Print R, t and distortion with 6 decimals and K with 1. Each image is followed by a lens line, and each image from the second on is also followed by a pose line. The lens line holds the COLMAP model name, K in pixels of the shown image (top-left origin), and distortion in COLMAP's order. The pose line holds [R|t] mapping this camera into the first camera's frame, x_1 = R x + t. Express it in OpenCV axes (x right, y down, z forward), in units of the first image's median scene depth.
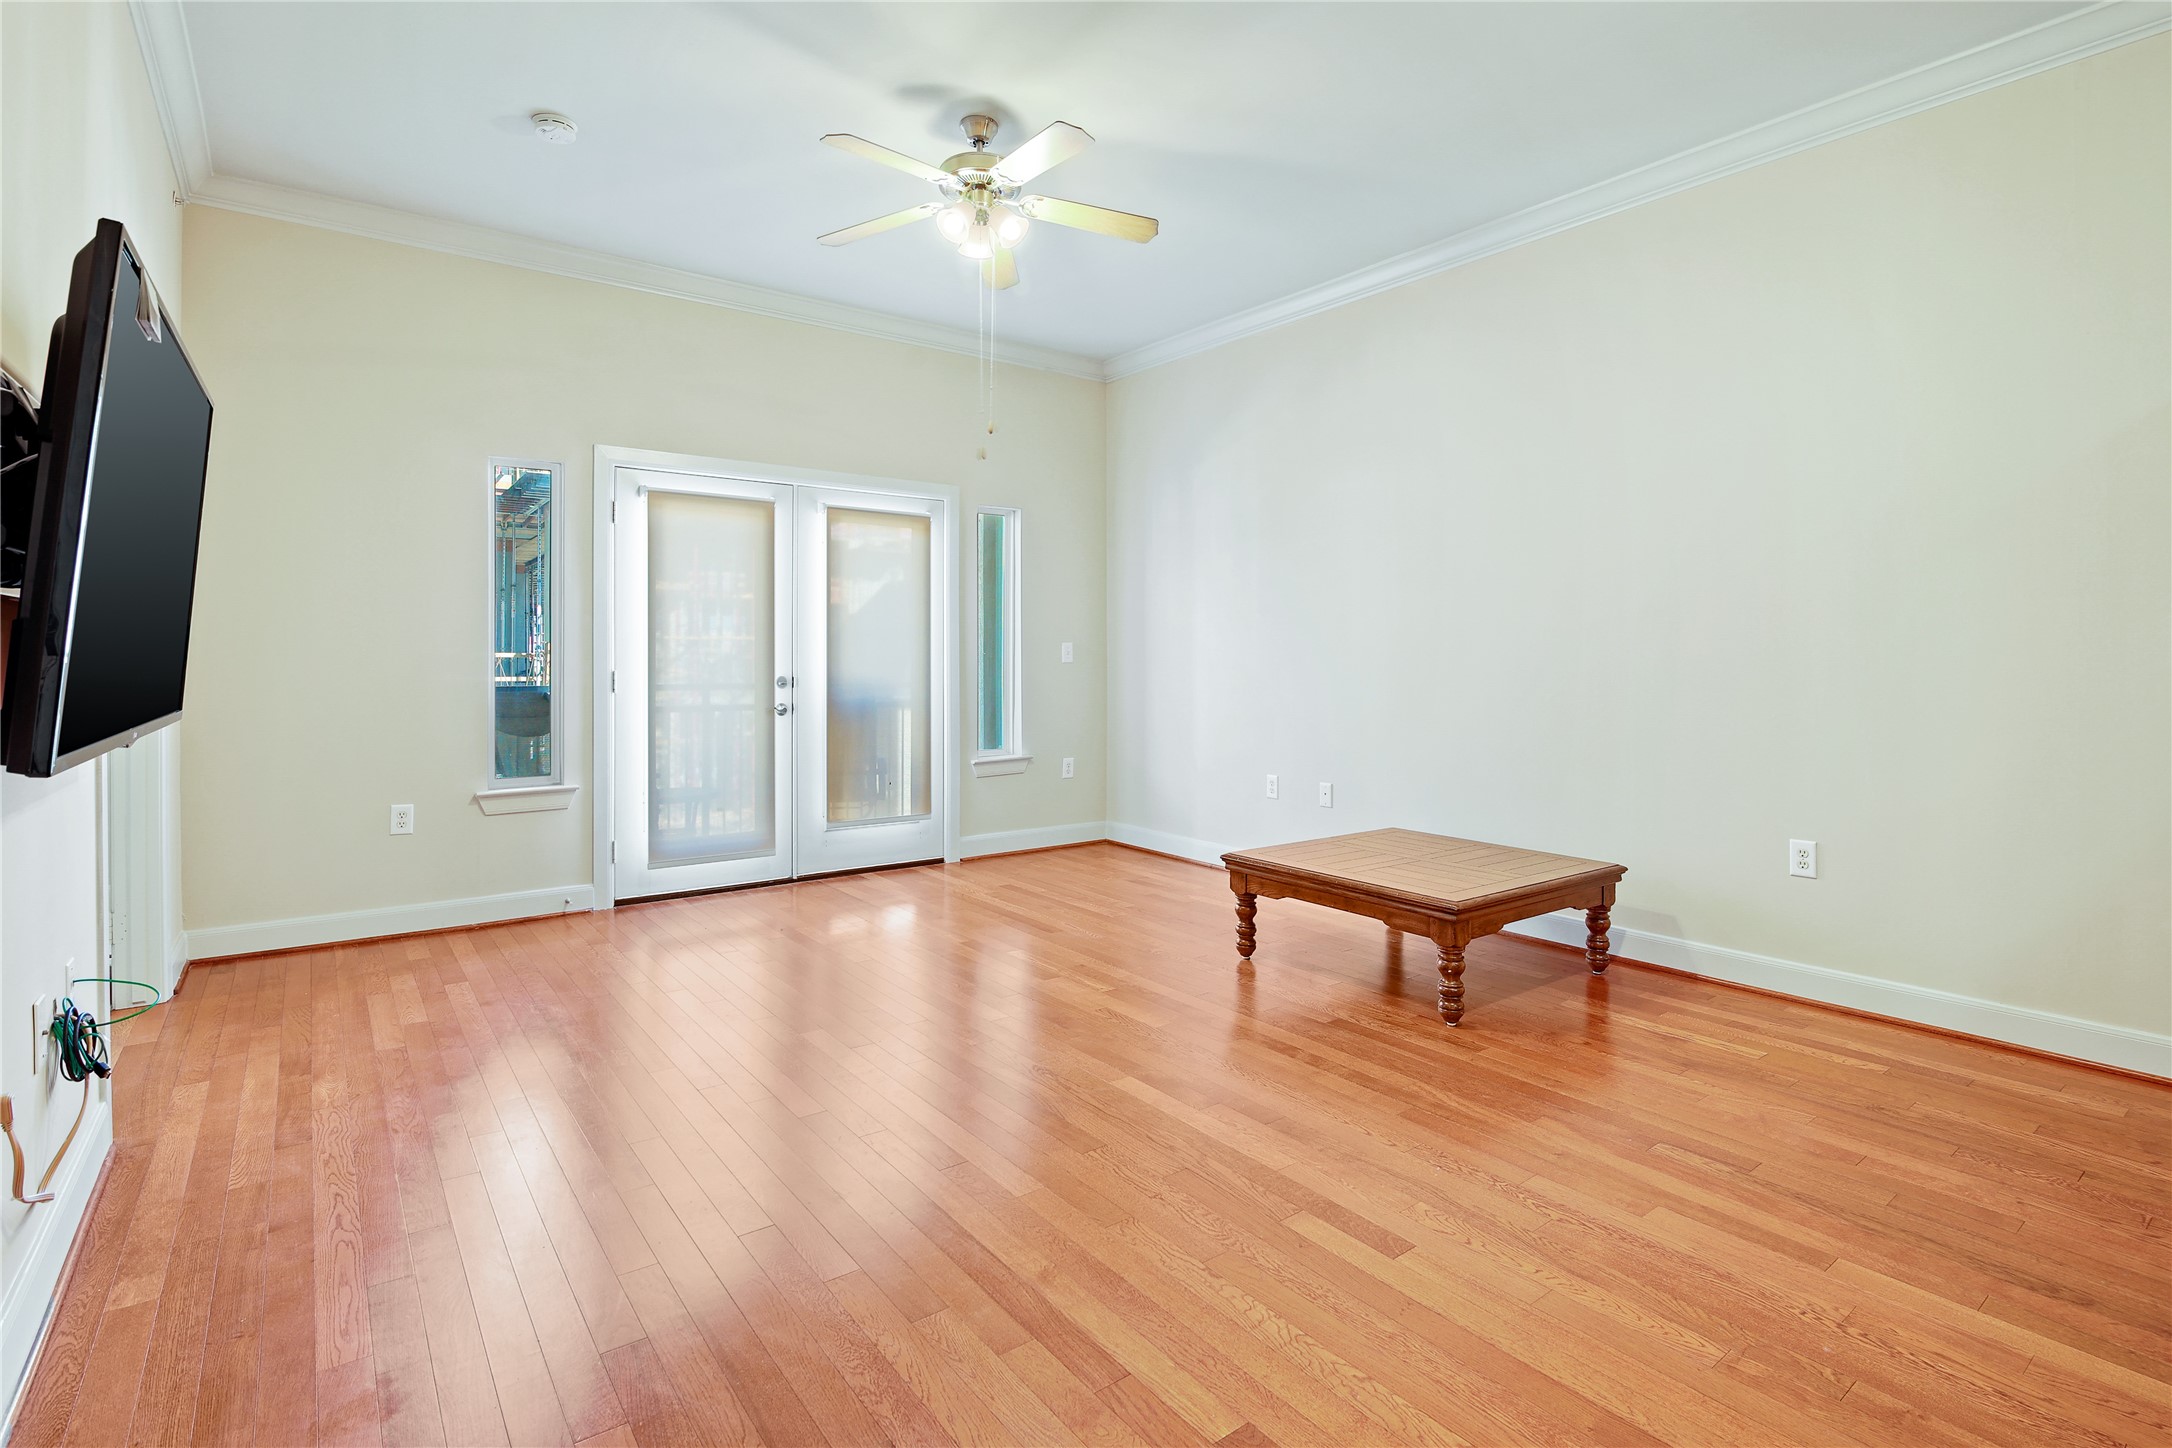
lens RADIAL K [[1077.5, 0, 1077.7], [0, 1077.5, 649.8], [0, 0, 1]] dist [-0.016309, 0.001181]
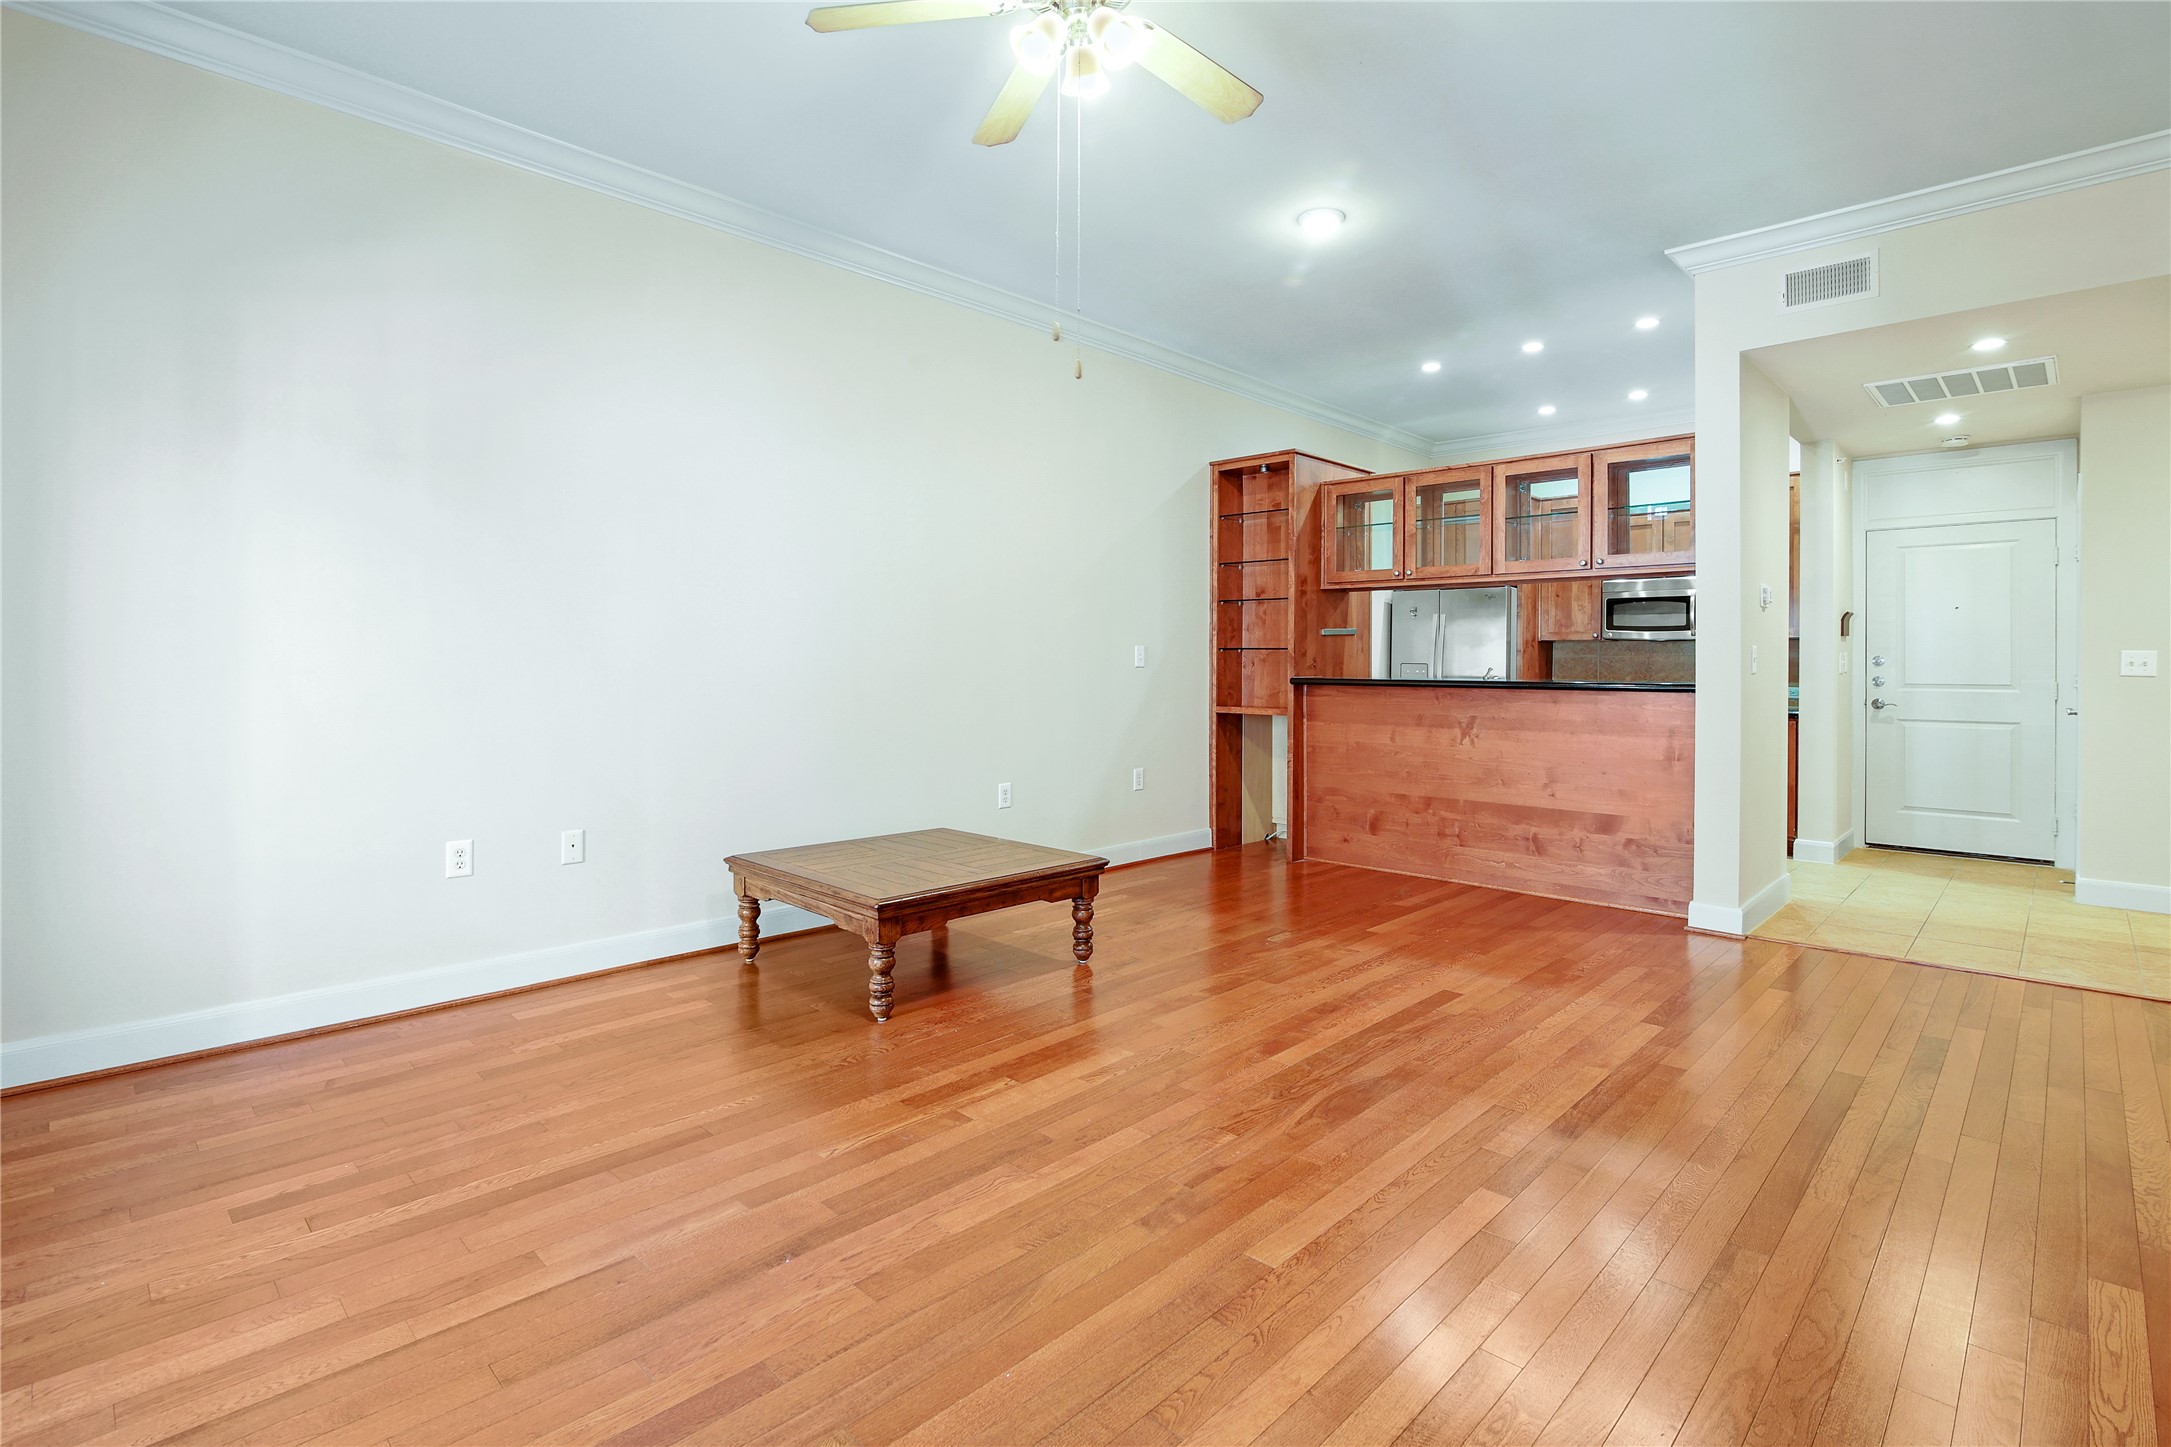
lens RADIAL K [[1077.0, 0, 1077.2], [0, 1077.0, 649.4], [0, 0, 1]] dist [-0.016309, 0.001181]
pose [[-0.186843, 0.010516, 0.982334, -0.751896], [-0.009908, 0.999872, -0.012588, 0.008183], [-0.982340, -0.012085, -0.186715, 1.090327]]
